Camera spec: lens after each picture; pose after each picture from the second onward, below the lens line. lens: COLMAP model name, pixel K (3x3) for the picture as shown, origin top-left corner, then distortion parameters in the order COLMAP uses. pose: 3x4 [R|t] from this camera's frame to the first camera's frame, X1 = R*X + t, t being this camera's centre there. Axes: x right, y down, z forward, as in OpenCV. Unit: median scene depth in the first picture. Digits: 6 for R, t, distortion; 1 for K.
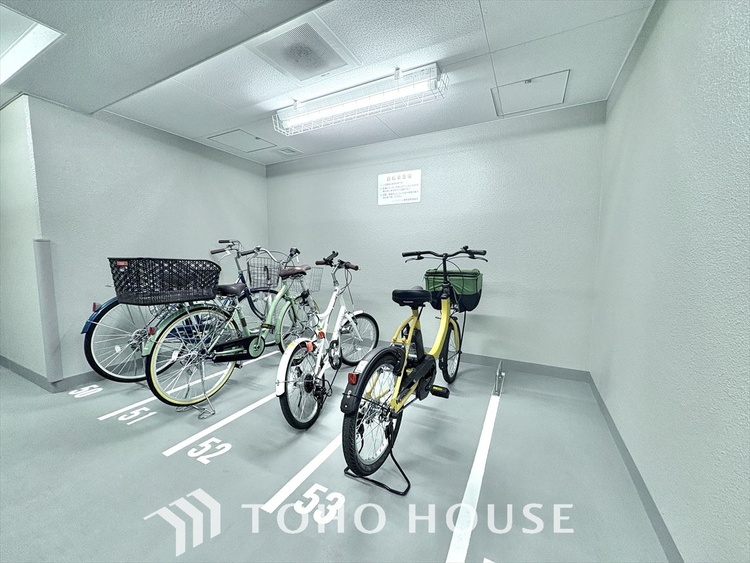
lens RADIAL K [[299.3, 0, 376.2], [0, 299.3, 278.3], [0, 0, 1]] dist [-0.000743, -0.000049]
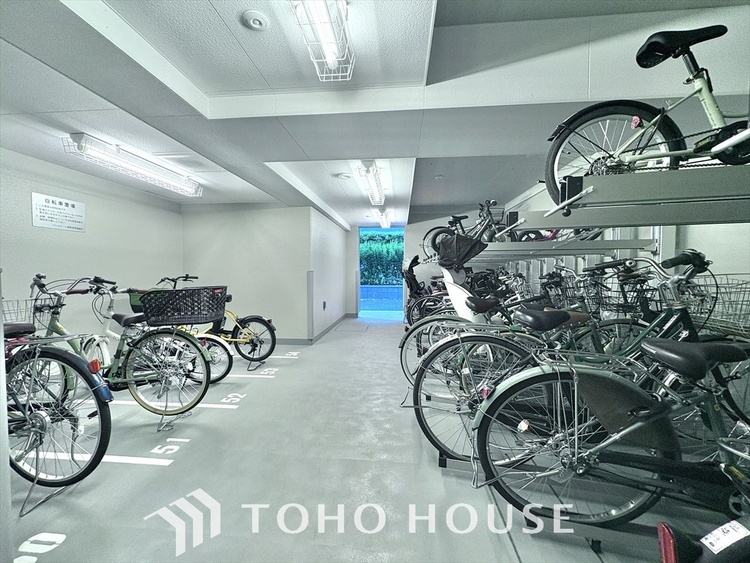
lens RADIAL K [[299.3, 0, 375.1], [0, 299.3, 277.5], [0, 0, 1]] dist [-0.000743, -0.000049]
pose [[-0.377755, -0.016288, 0.925762, -1.706438], [0.076289, 0.995898, 0.048652, -0.085078], [-0.922758, 0.089004, -0.374963, 0.598331]]
